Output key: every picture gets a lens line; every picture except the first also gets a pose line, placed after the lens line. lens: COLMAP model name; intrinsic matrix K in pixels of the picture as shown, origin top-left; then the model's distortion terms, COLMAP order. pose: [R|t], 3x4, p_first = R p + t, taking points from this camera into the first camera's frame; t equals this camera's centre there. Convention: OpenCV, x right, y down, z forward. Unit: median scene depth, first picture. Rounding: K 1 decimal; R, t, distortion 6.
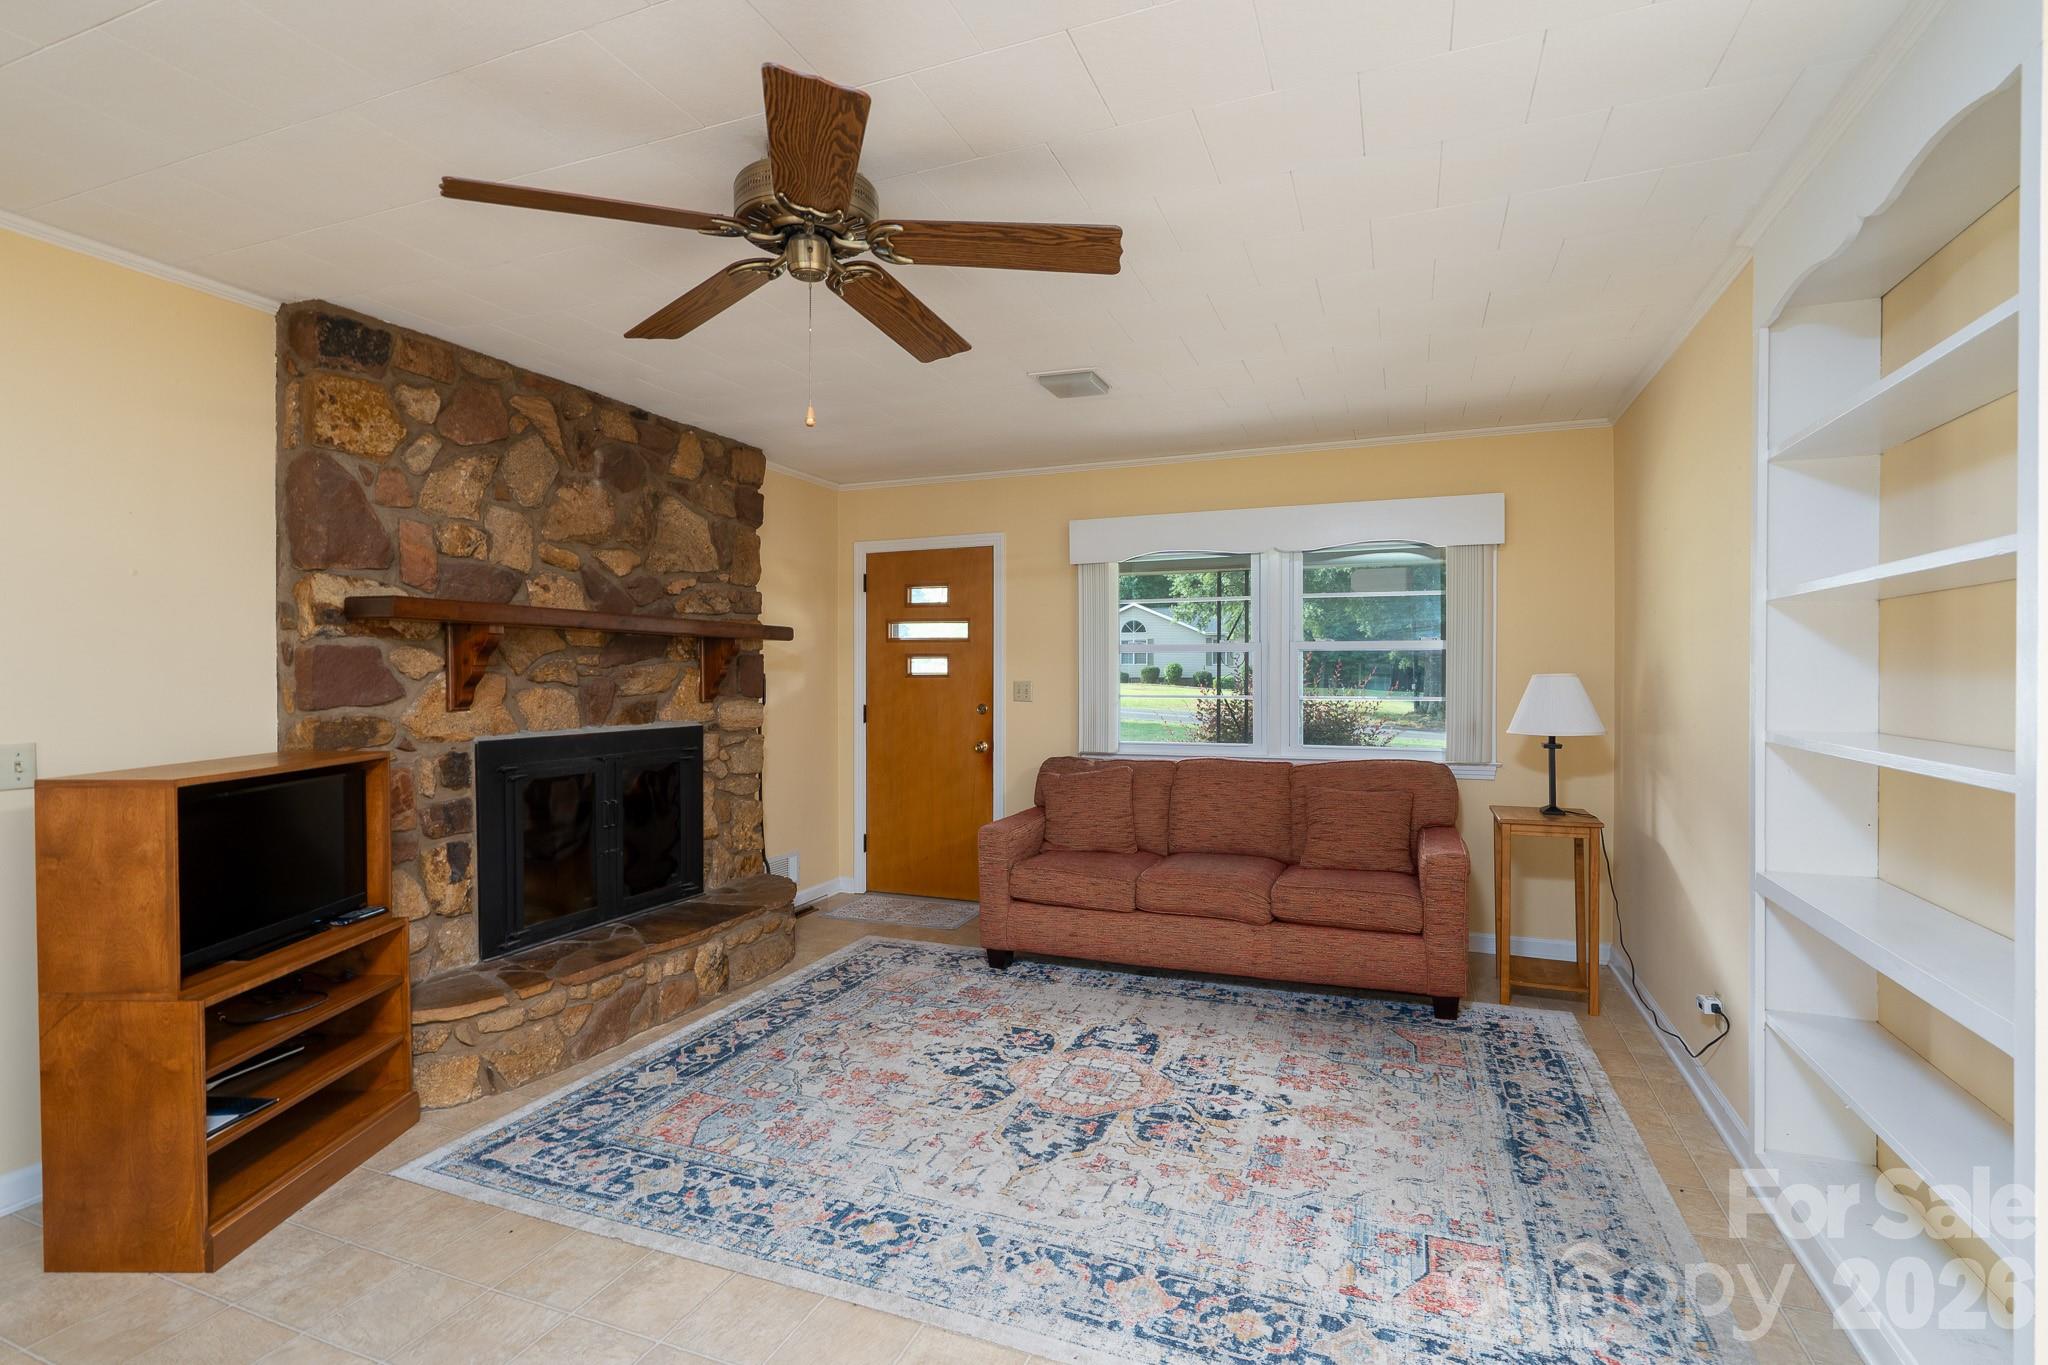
lens RADIAL K [[927.1, 0, 1027.5], [0, 927.1, 677.5], [0, 0, 1]] dist [-0.001094, 0.000034]
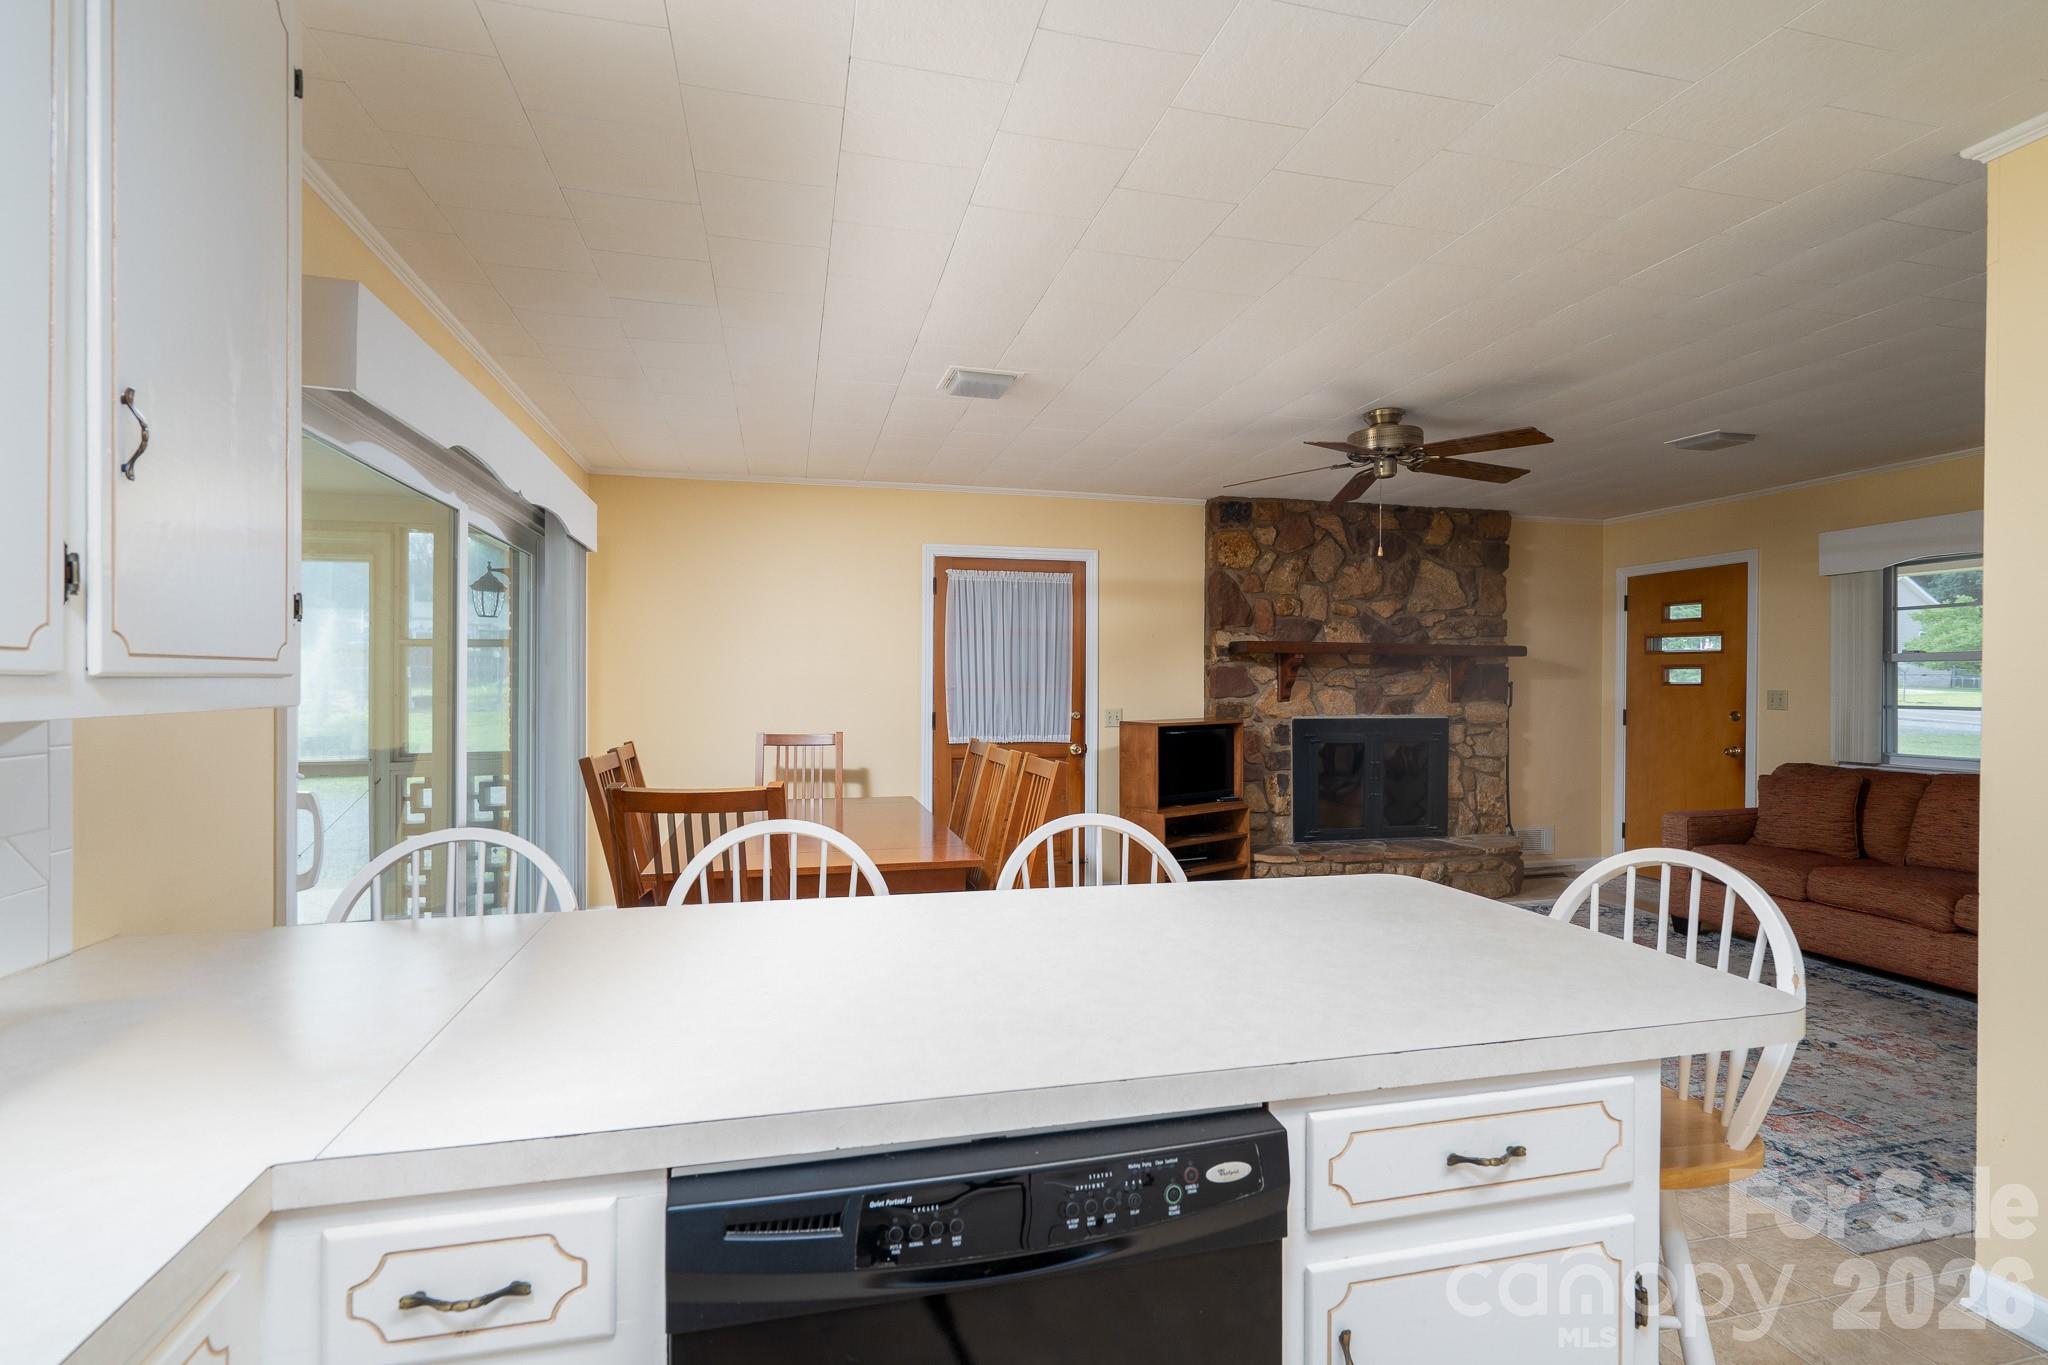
lens RADIAL K [[960.7, 0, 1024.0], [0, 960.7, 682.5], [0, 0, 1]] dist [-0.013576, 0.000134]
pose [[0.581932, 0.004751, -0.813224, 0.563973], [-0.008219, 0.999966, -0.000040, 0.003348], [0.813196, 0.006707, 0.581951, -0.460274]]
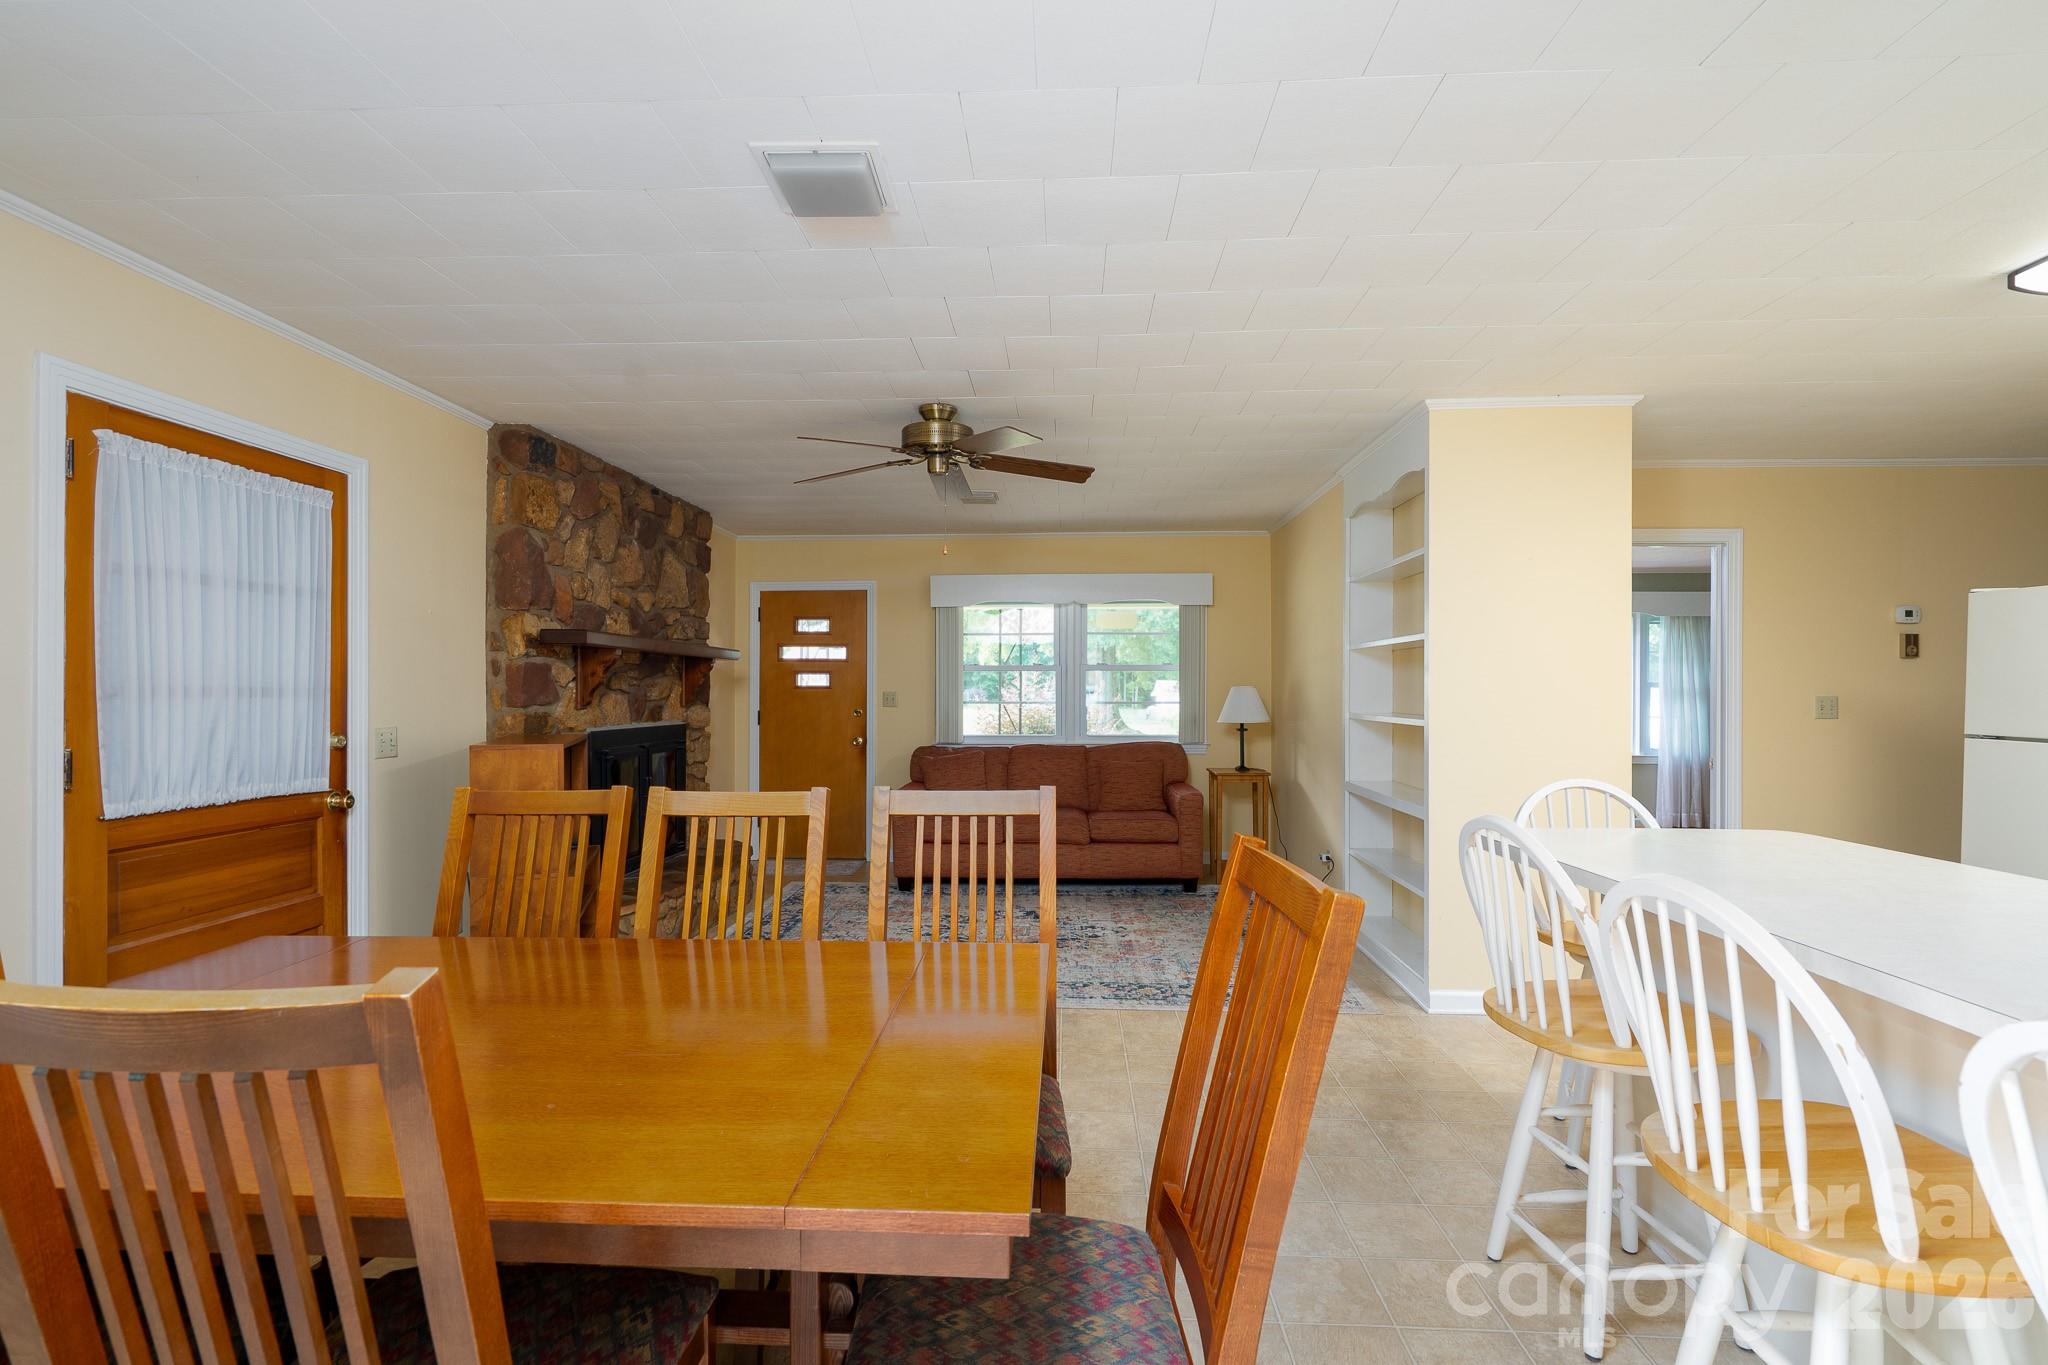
lens RADIAL K [[933.8, 0, 1023.8], [0, 933.8, 687.3], [0, 0, 1]] dist [0.001988, 0.000259]
pose [[0.941487, 0.003492, 0.337031, -0.425165], [-0.000913, 0.999969, -0.007810, 0.012215], [-0.337048, 0.007045, 0.941461, -0.517604]]
